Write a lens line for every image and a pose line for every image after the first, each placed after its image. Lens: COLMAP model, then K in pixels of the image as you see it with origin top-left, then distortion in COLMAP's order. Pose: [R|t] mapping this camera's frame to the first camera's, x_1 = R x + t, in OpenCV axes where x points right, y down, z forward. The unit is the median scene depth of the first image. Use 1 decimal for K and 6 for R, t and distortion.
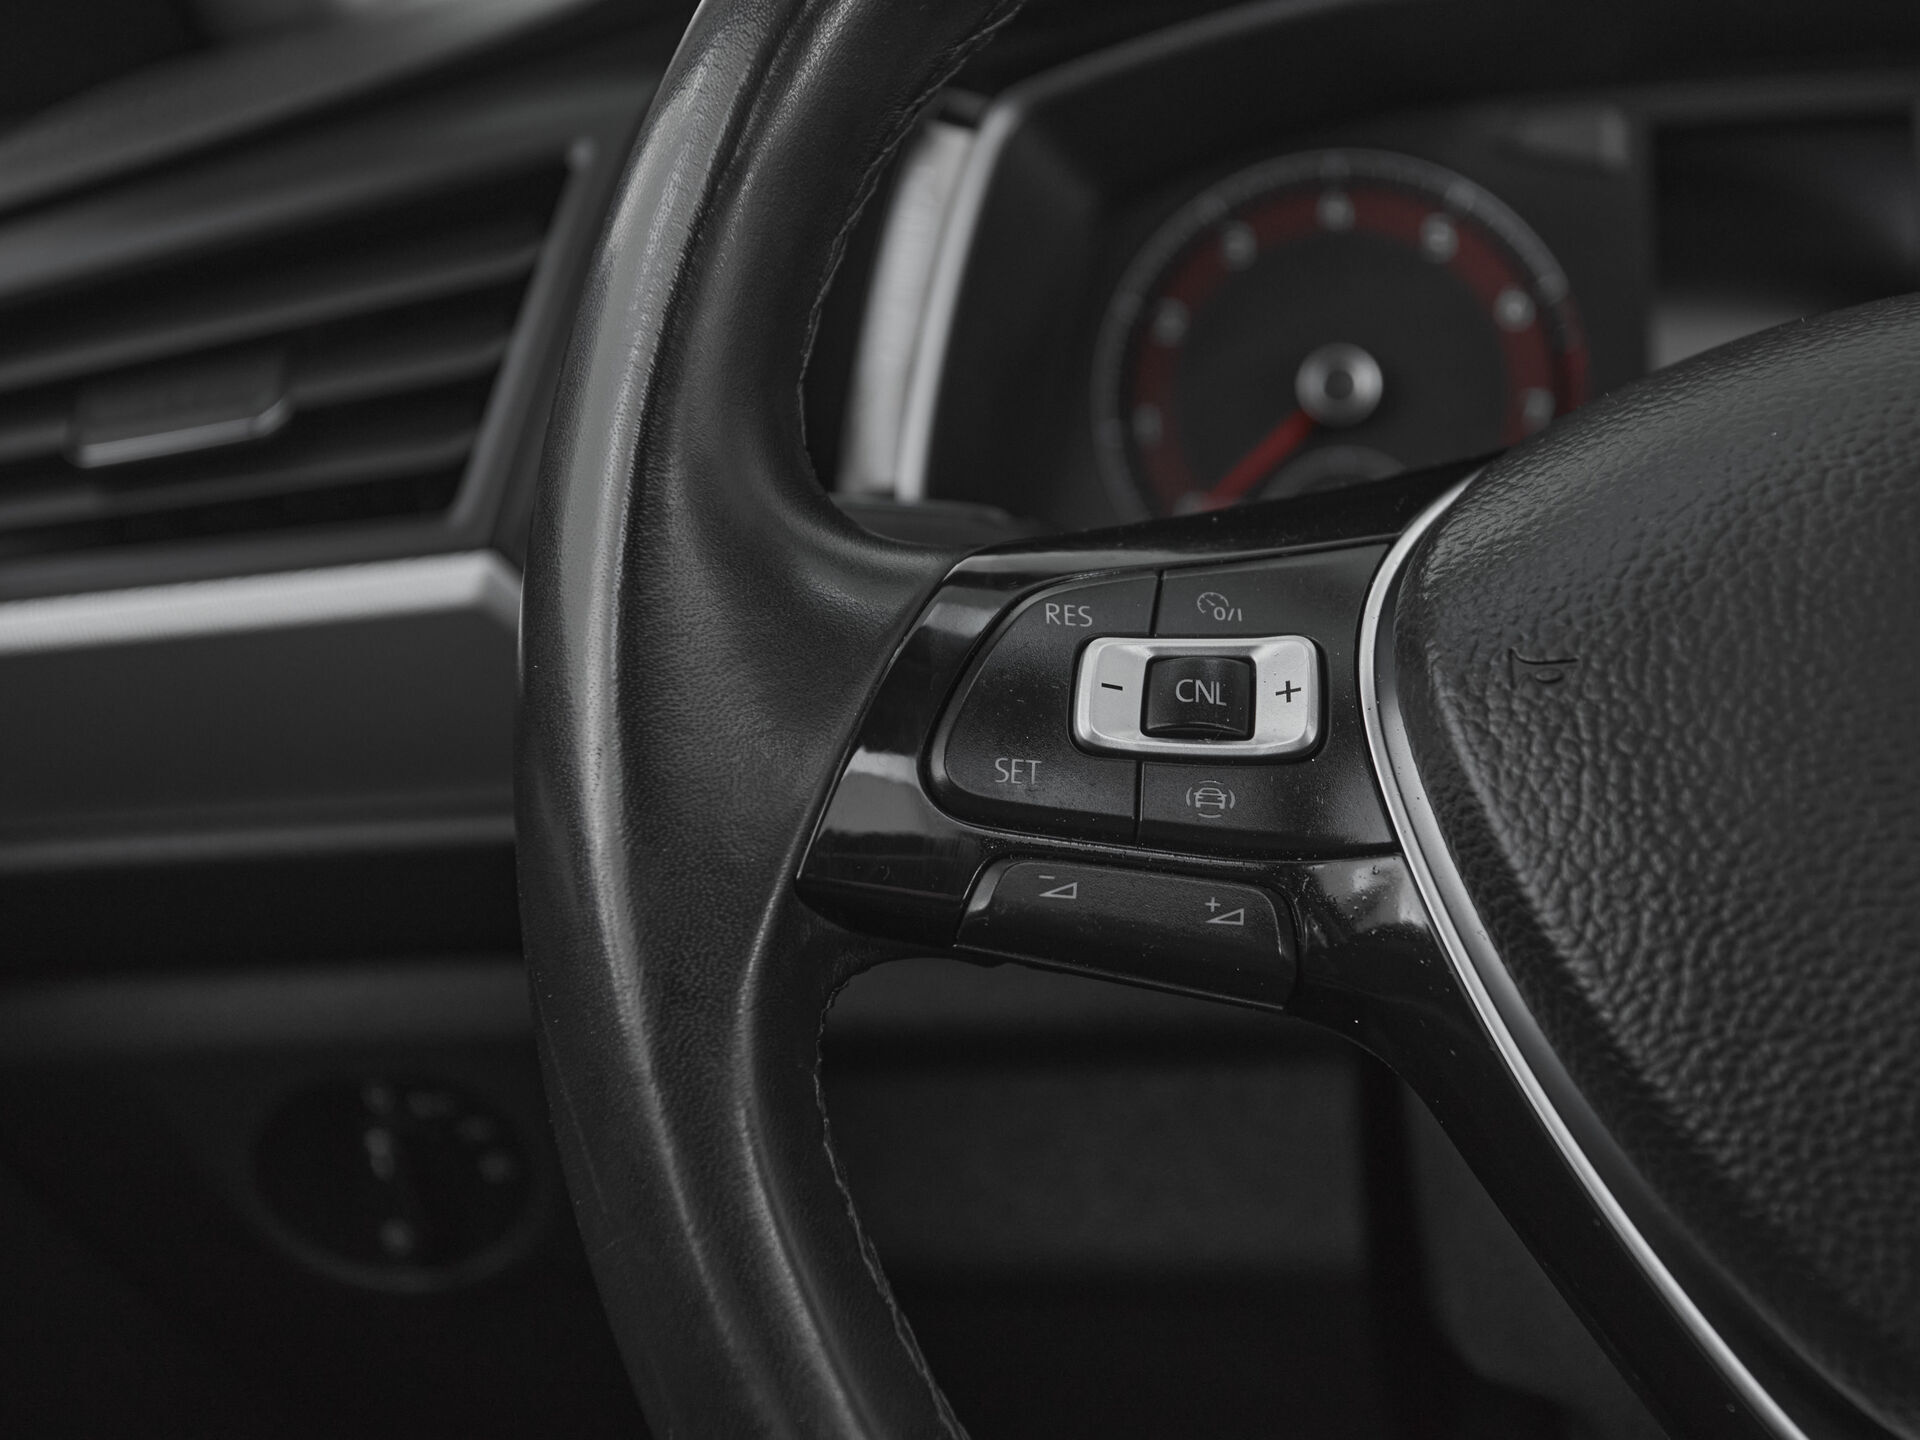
lens RADIAL K [[2625.4, 0, 1013.2], [0, 2625.4, 721.7], [0, 0, 1]] dist [-0.001254, -0.011667]
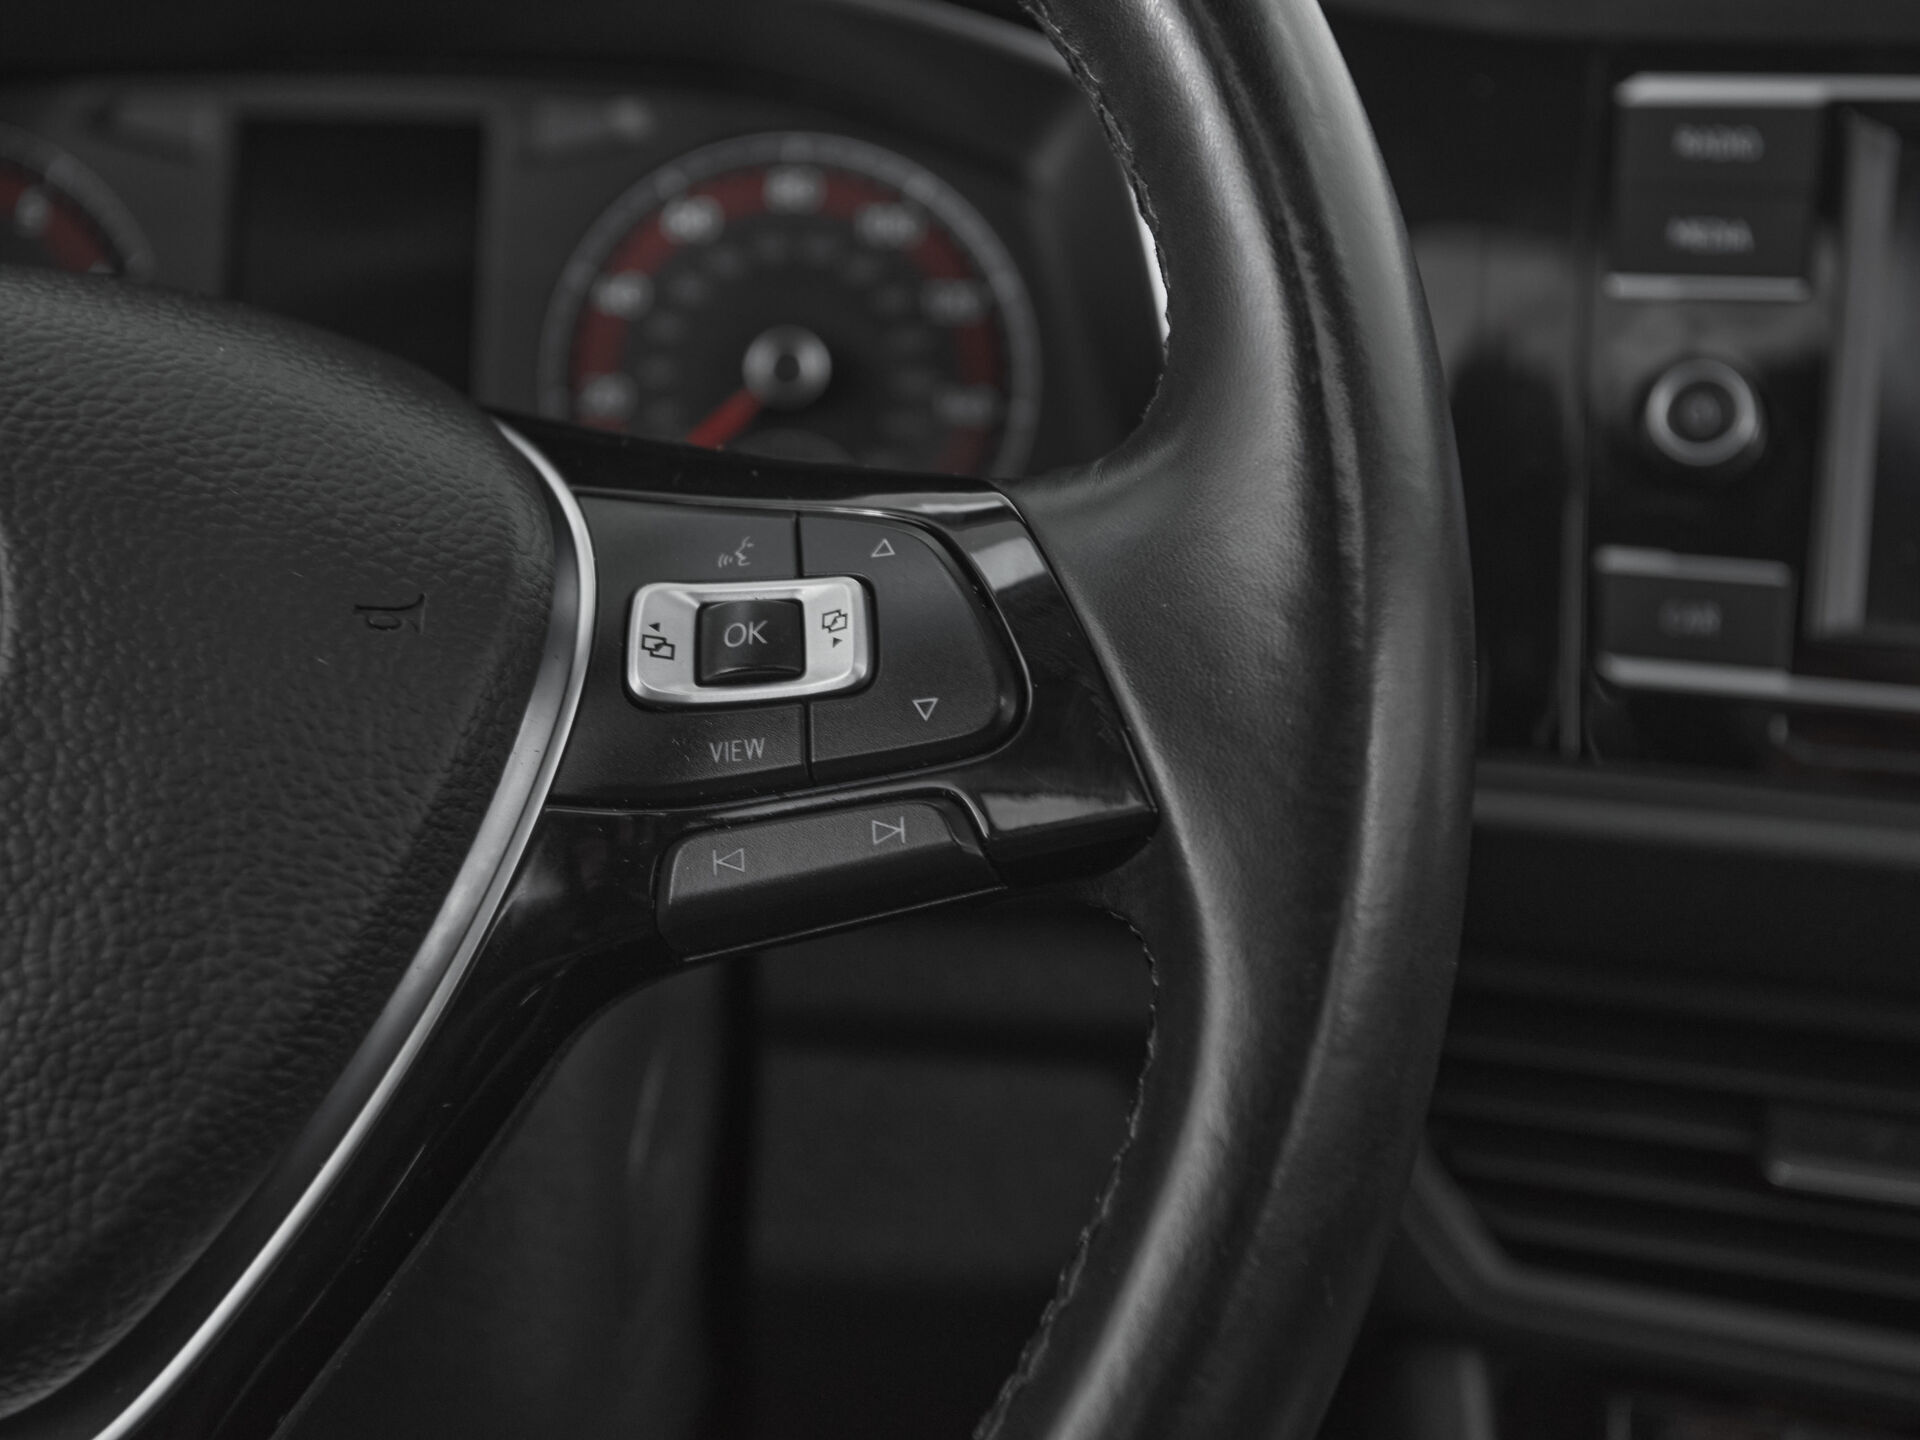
lens RADIAL K [[2519.7, 0, 907.9], [0, 2519.7, 710.4], [0, 0, 1]] dist [0.018124, 0.013209]
pose [[0.992888, 0.043230, 0.110927, 0.494220], [-0.044220, 0.999001, 0.006478, -0.012834], [-0.110536, -0.011337, 0.993807, -0.028027]]
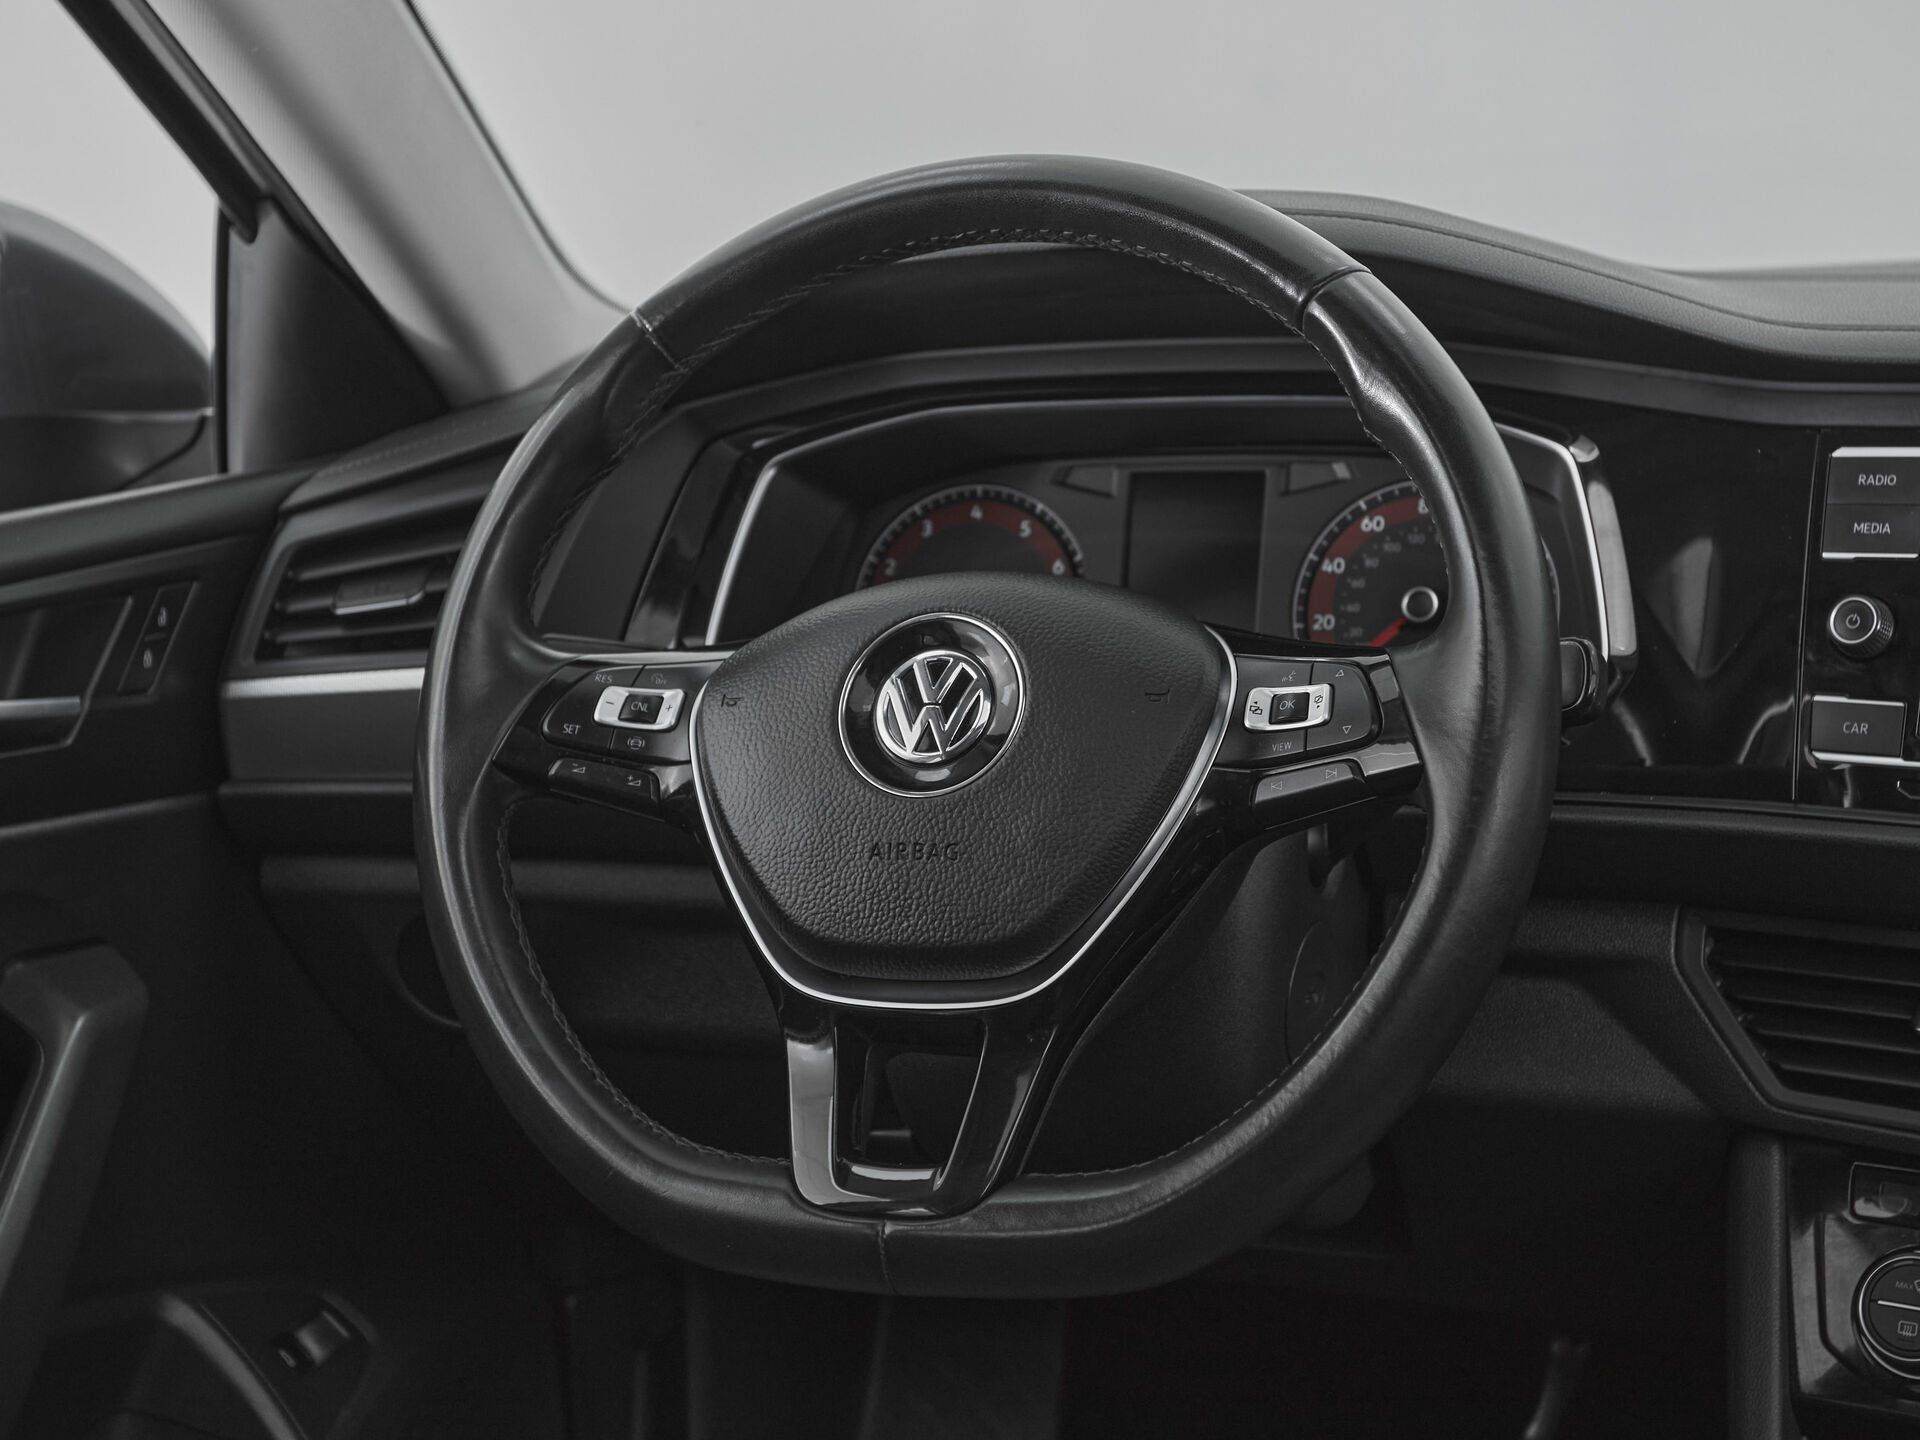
lens RADIAL K [[3004.5, 0, 960.7], [0, 3004.5, 671.7], [0, 0, 1]] dist [0.012180, 0.027734]
pose [[0.972484, 0.045380, -0.228505, 0.767734], [-0.066941, 0.993913, -0.087503, 0.141825], [0.223143, 0.100391, 0.969602, -1.393772]]
